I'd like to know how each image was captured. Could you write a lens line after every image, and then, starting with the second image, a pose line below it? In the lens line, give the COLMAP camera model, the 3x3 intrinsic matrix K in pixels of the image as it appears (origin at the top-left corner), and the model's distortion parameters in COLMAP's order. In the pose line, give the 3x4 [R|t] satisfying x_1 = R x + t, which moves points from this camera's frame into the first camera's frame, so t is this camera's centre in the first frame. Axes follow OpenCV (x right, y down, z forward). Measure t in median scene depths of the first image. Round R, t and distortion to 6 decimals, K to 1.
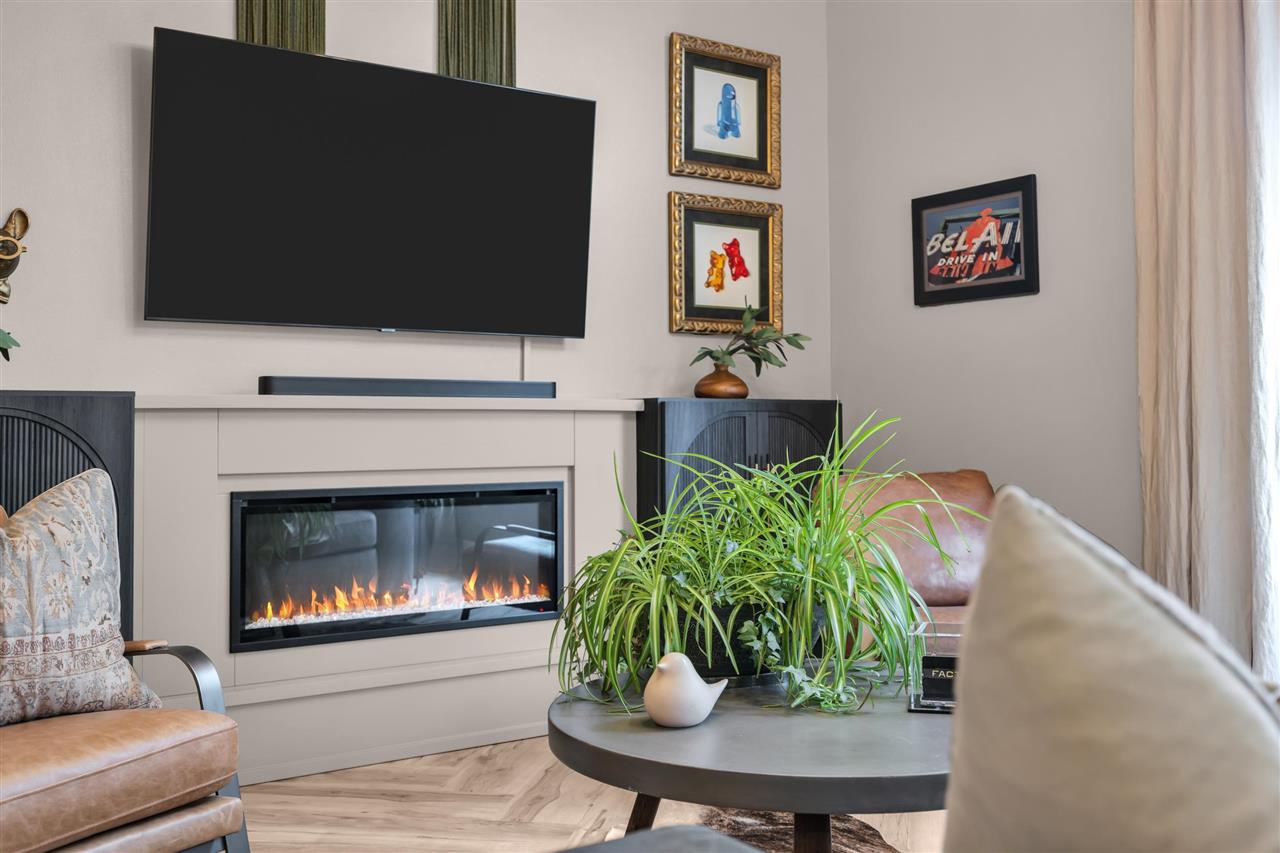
lens RADIAL K [[1240.6, 0, 644.4], [0, 1240.6, 395.9], [0, 0, 1]] dist [-0.001618, -0.010503]
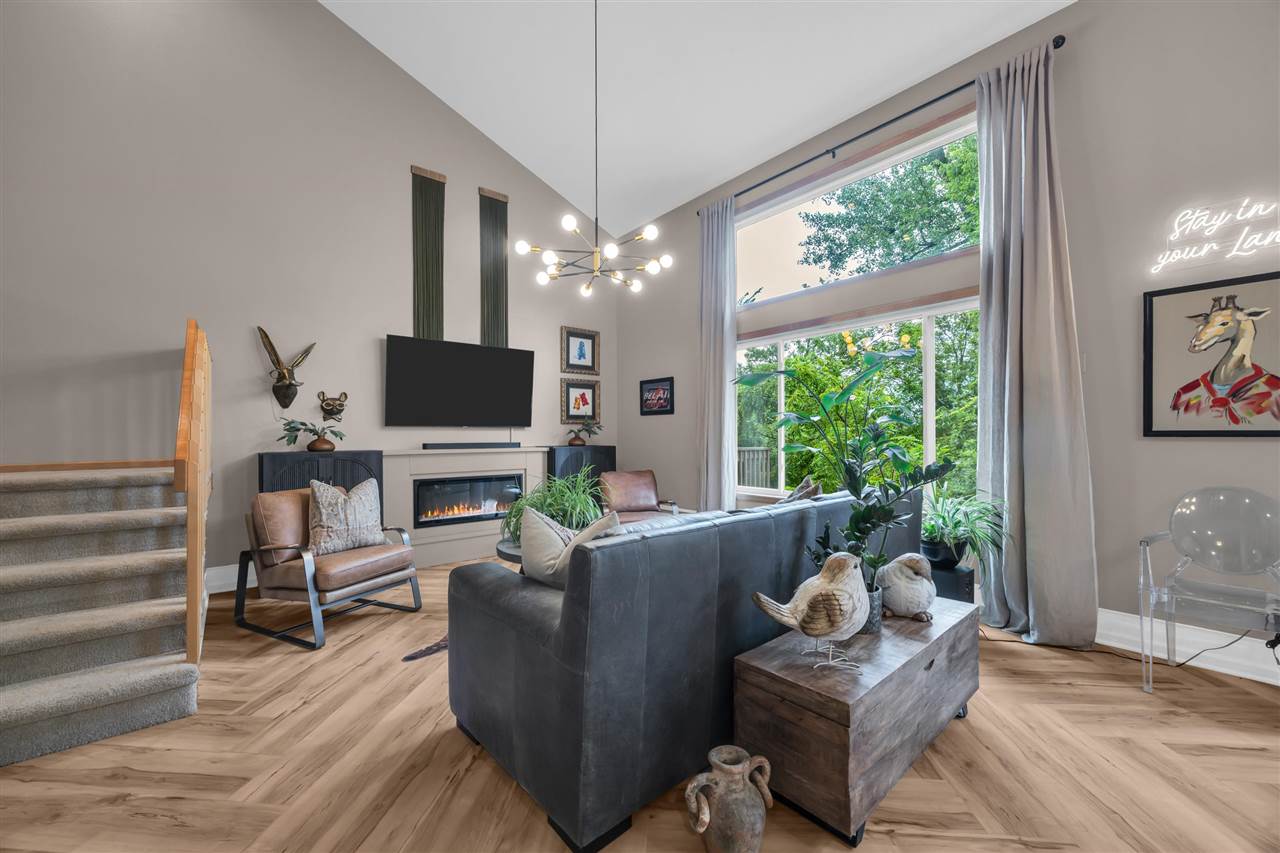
lens RADIAL K [[498.5, 0, 634.9], [0, 498.5, 442.2], [0, 0, 1]] dist [-0.000534, -0.000177]
pose [[0.996577, 0.001542, 0.082659, 0.109428], [-0.005042, 0.999098, 0.042155, -0.063217], [-0.082520, -0.042427, 0.995686, -0.277793]]
